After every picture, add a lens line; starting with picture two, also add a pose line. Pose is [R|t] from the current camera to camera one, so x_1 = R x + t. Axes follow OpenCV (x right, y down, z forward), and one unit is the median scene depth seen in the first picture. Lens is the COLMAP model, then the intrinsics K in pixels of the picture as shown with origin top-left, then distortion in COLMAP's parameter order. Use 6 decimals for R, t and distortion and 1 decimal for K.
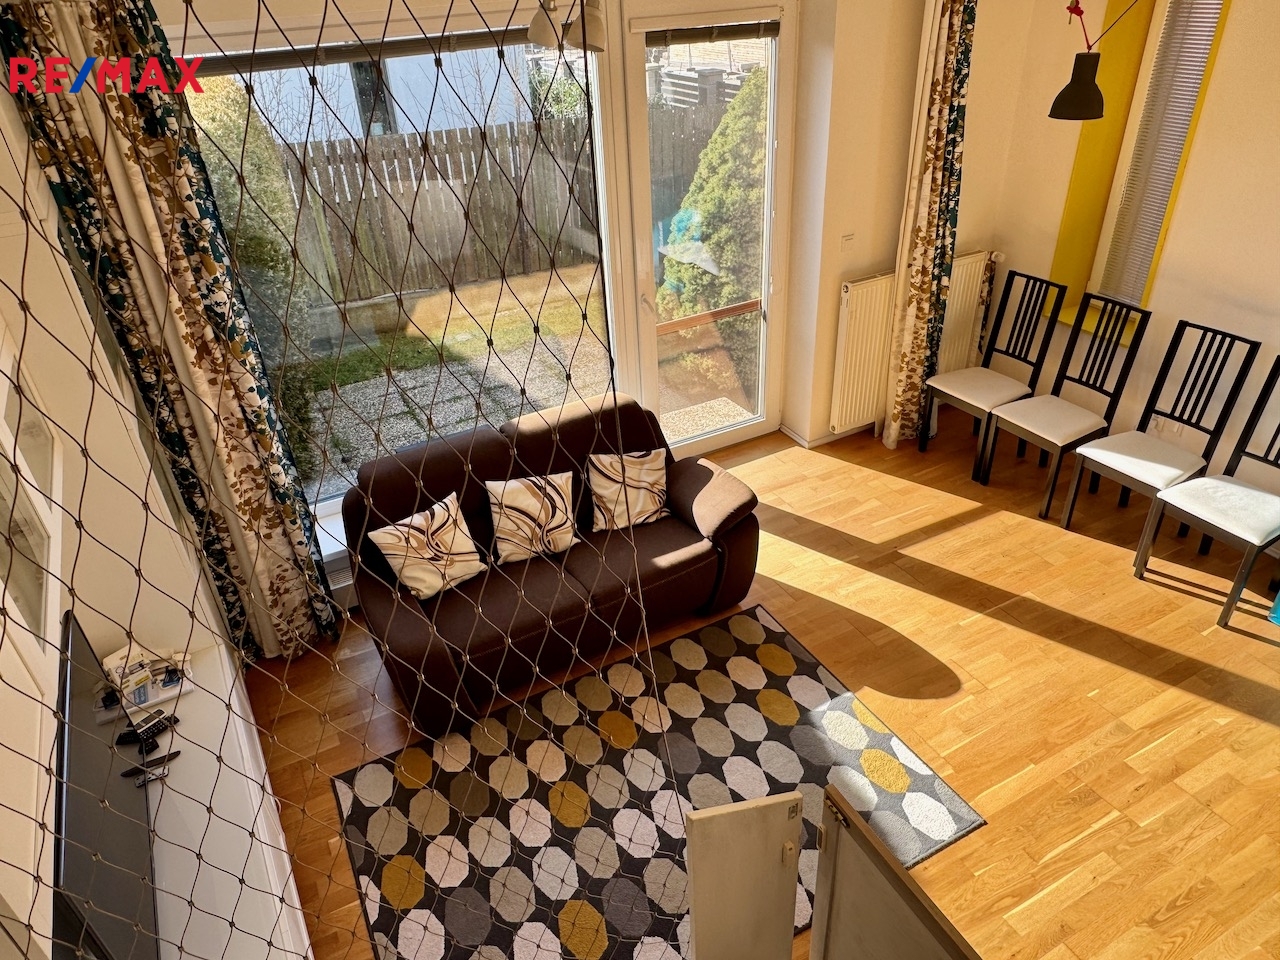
lens RADIAL K [[837.8, 0, 638.8], [0, 837.8, 486.9], [0, 0, 1]] dist [-0.021091, 0.011517]
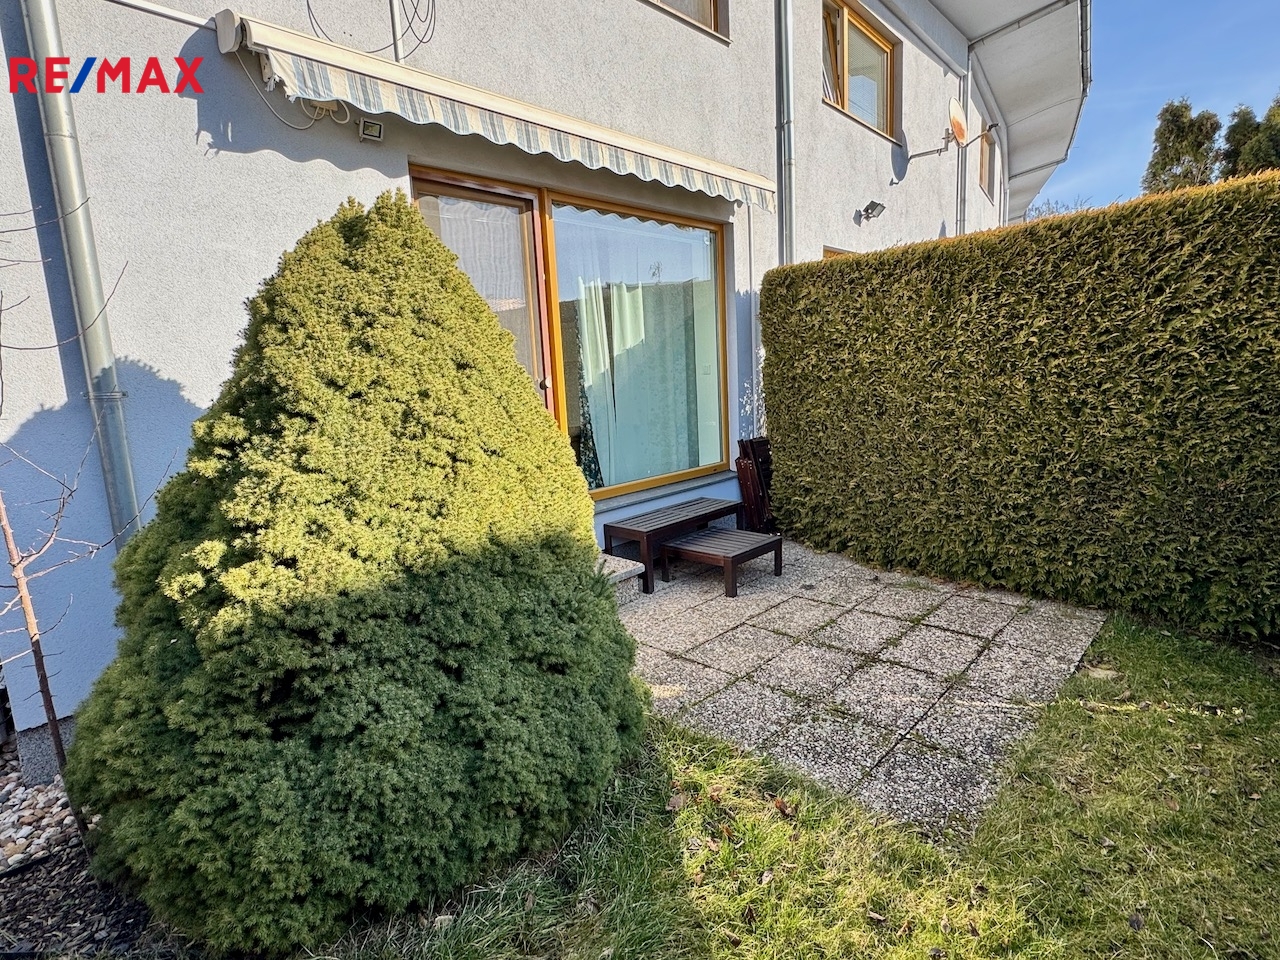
lens RADIAL K [[673.0, 0, 641.3], [0, 673.0, 474.3], [0, 0, 1]] dist [0.006809, 0.000127]
pose [[-0.942220, 0.146990, -0.301024, 0.203149], [-0.083217, 0.767725, 0.635353, -0.891702], [0.324494, 0.623693, -0.711133, 2.012316]]
